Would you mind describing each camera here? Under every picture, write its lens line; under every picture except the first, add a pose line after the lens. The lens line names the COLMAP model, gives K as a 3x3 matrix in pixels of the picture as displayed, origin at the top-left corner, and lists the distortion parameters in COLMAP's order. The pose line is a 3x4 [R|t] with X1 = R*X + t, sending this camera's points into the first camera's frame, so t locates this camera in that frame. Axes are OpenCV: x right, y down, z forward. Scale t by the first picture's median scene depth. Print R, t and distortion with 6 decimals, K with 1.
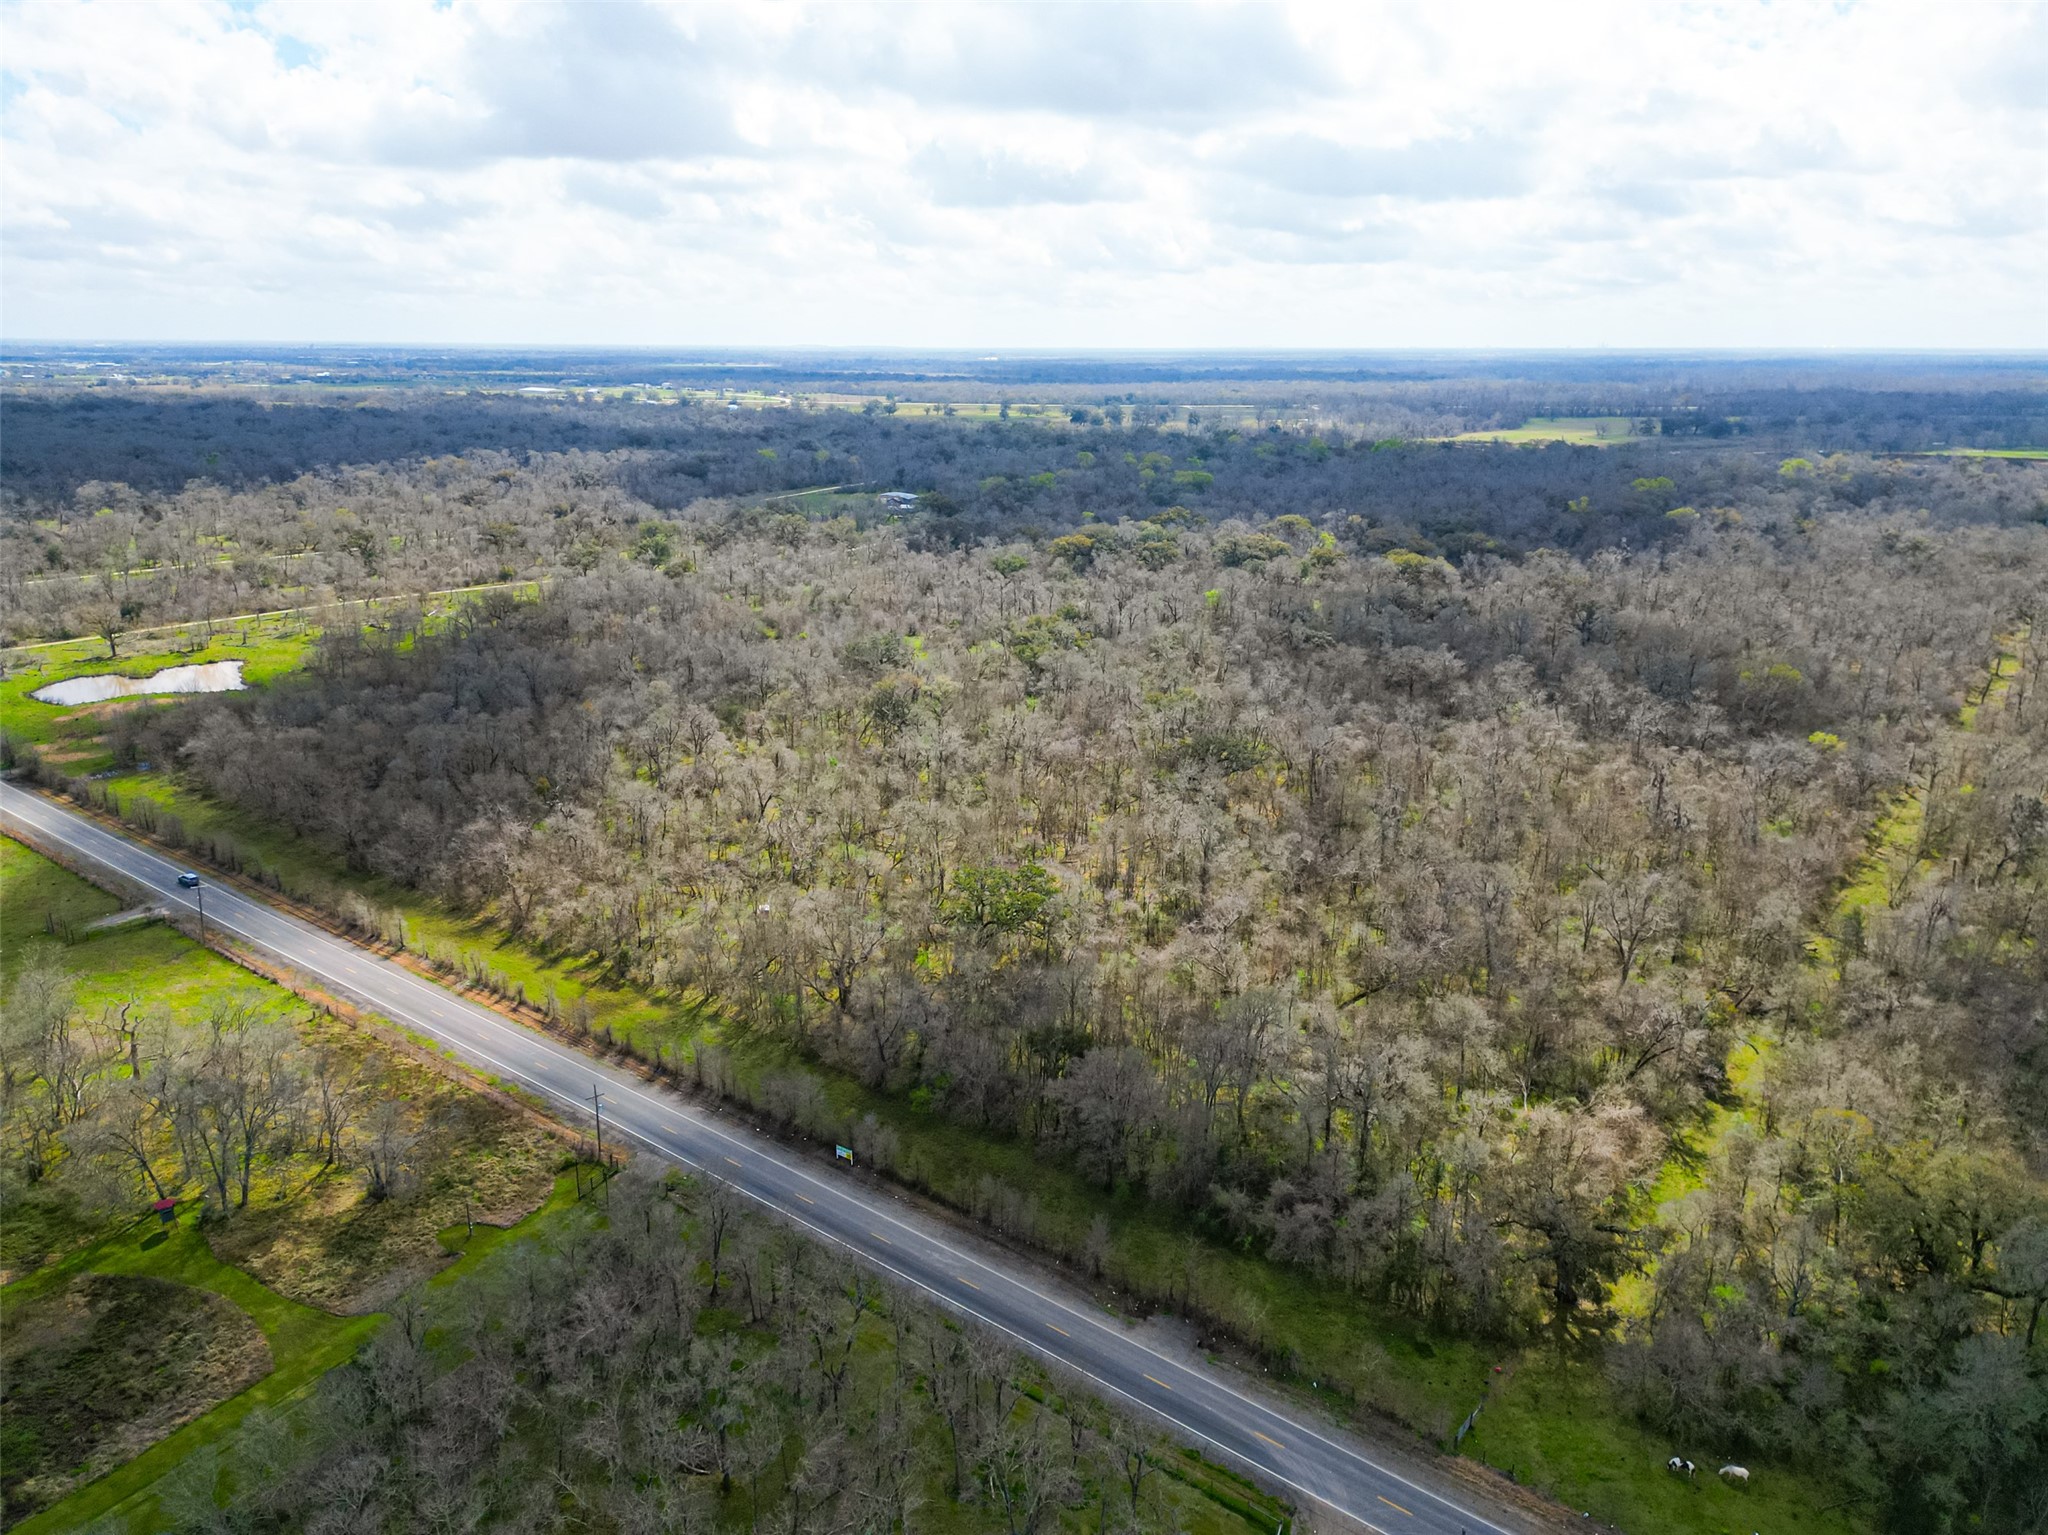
lens RADIAL K [[1425.6, 0, 1020.2], [0, 1425.6, 767.5], [0, 0, 1]] dist [0.079383, -0.076400]
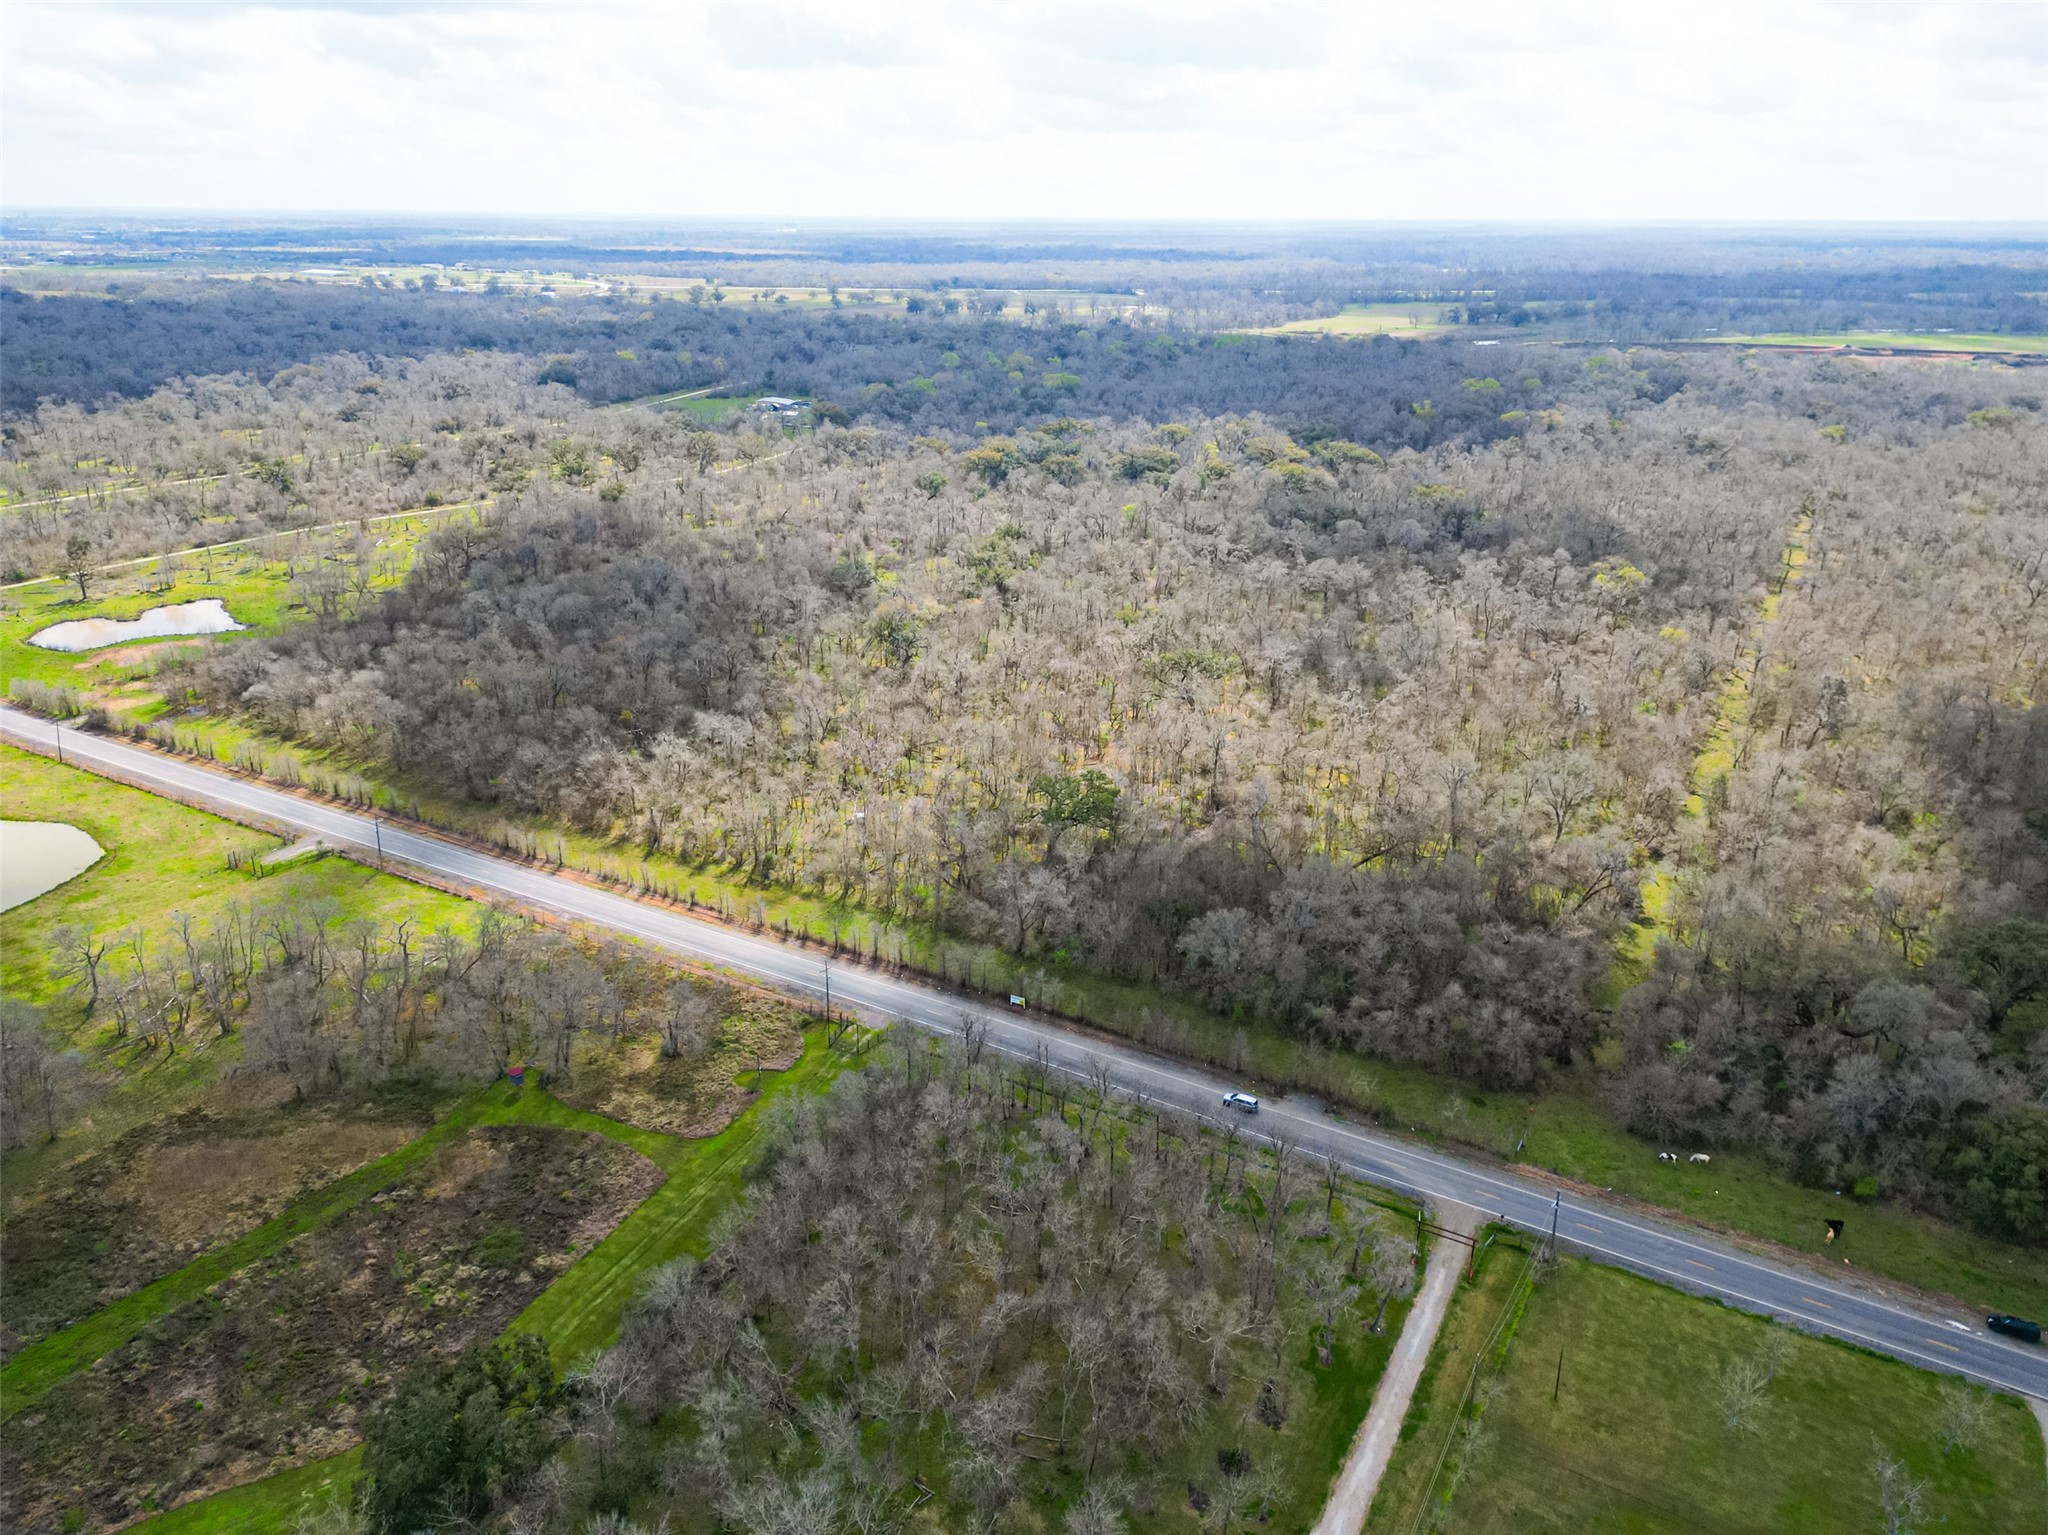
lens RADIAL K [[1425.6, 0, 1020.2], [0, 1425.6, 767.5], [0, 0, 1]] dist [0.079383, -0.076400]
pose [[0.990907, -0.046896, 0.126111, -0.175293], [0.036427, 0.995793, 0.084080, -0.033034], [-0.129523, -0.078722, 0.988447, -0.170211]]
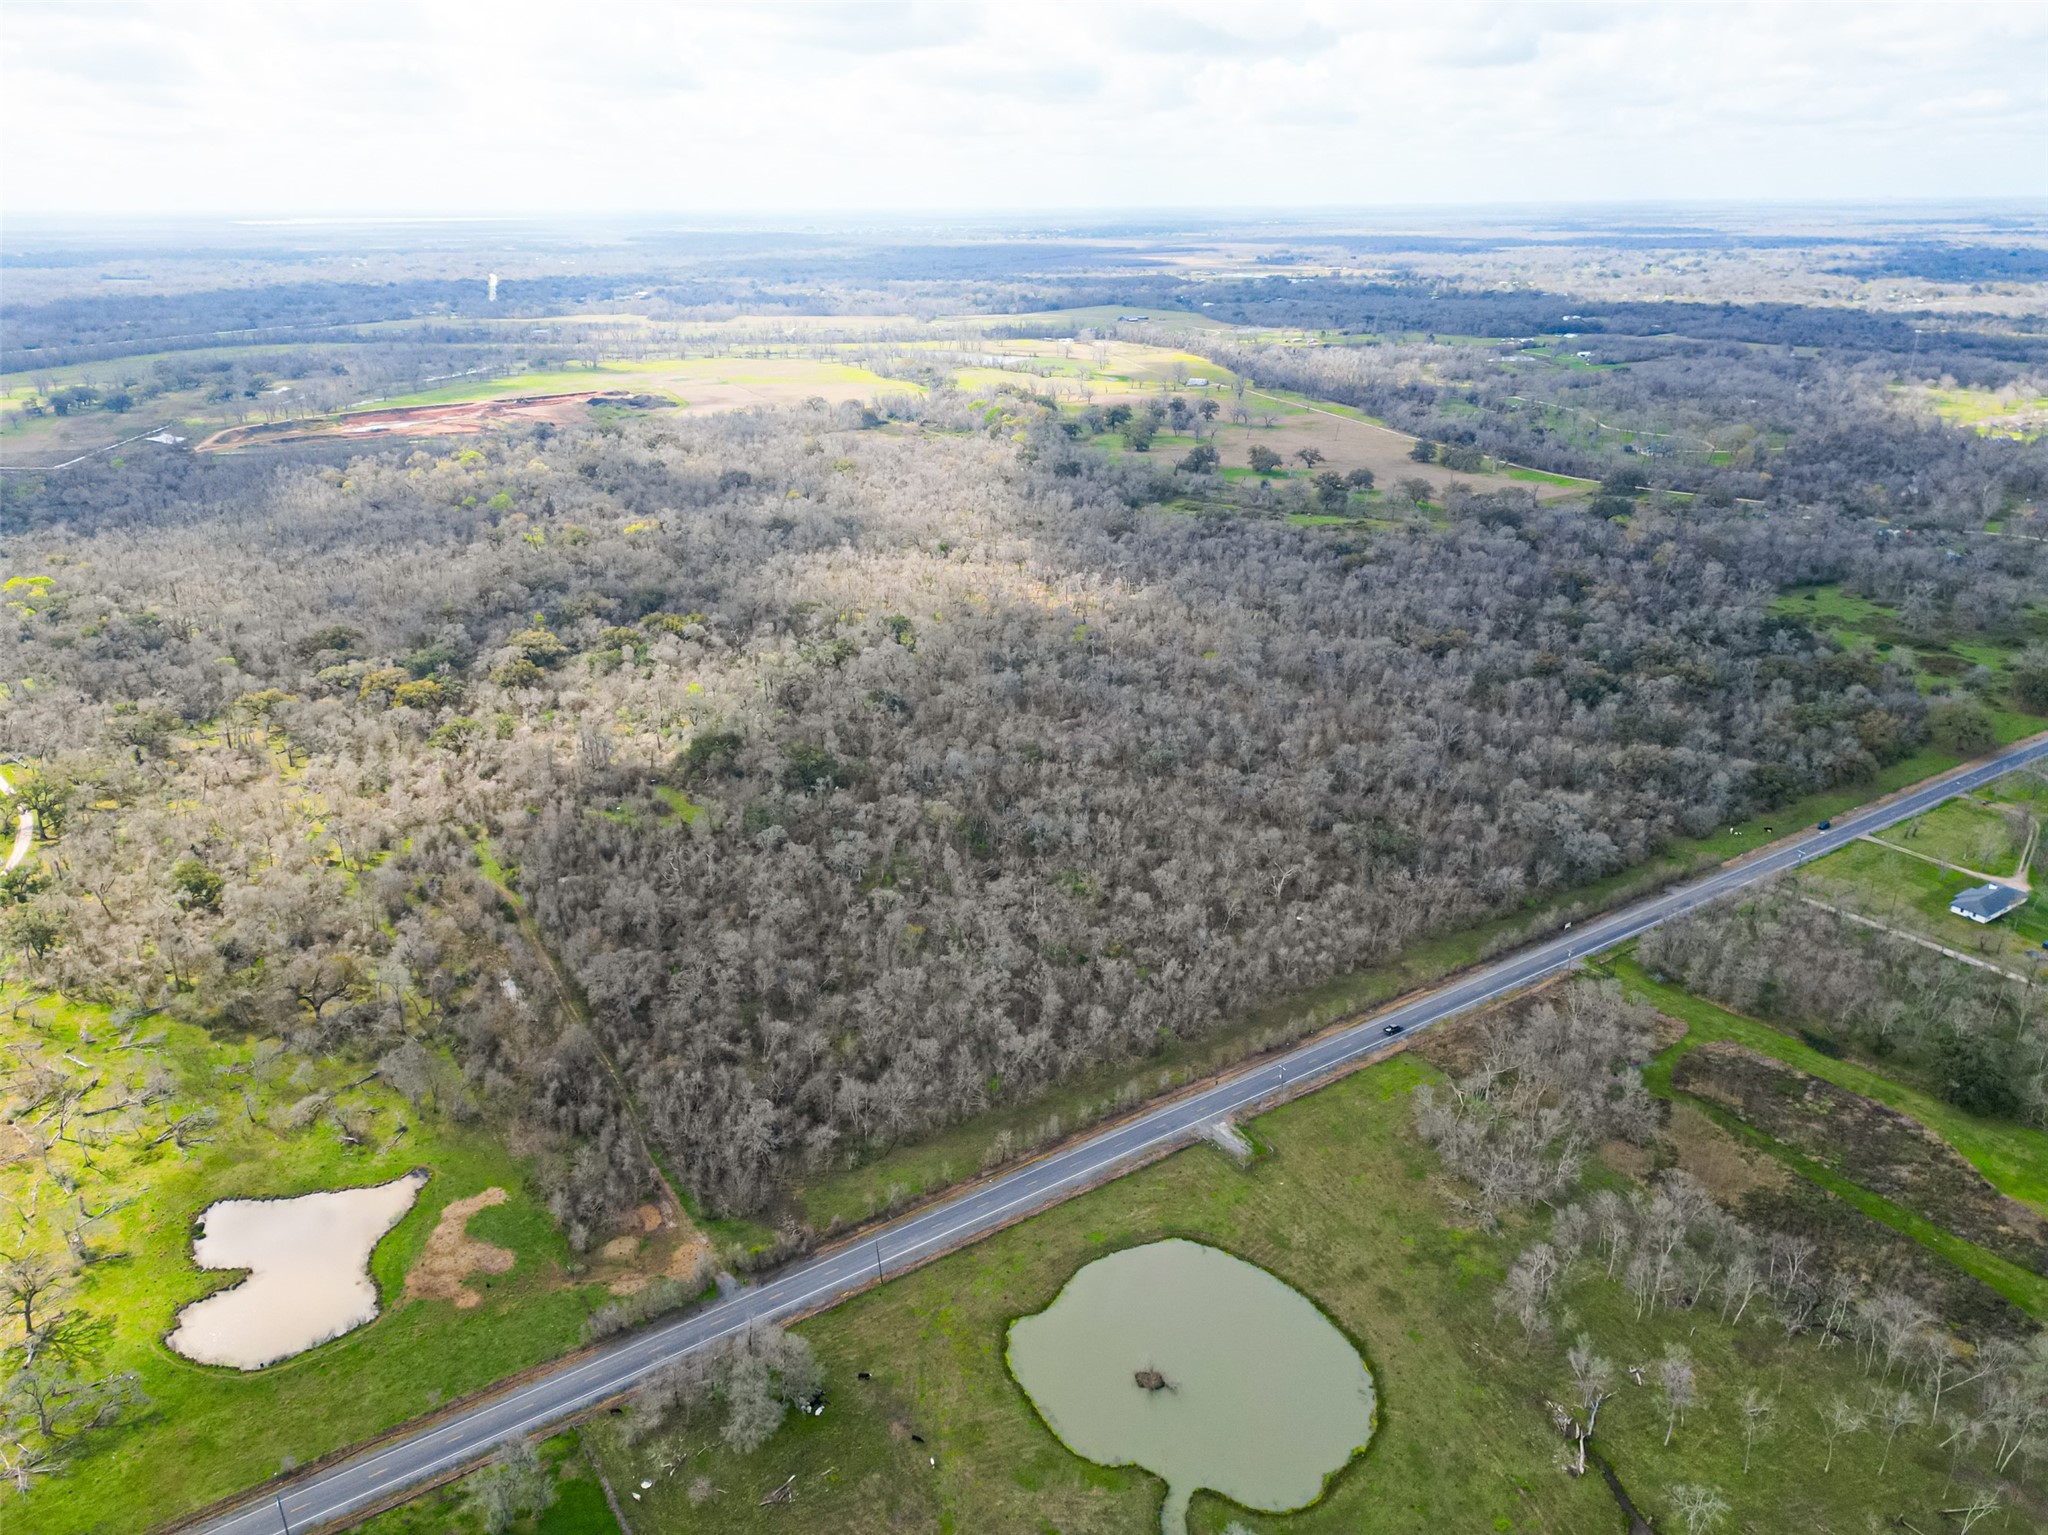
lens RADIAL K [[1425.6, 0, 1020.2], [0, 1425.6, 767.5], [0, 0, 1]] dist [0.079383, -0.076400]
pose [[0.309262, -0.355187, 0.882156, -1.562103], [0.281483, 0.920254, 0.271845, -0.569538], [-0.908363, 0.164240, 0.384579, 0.550505]]
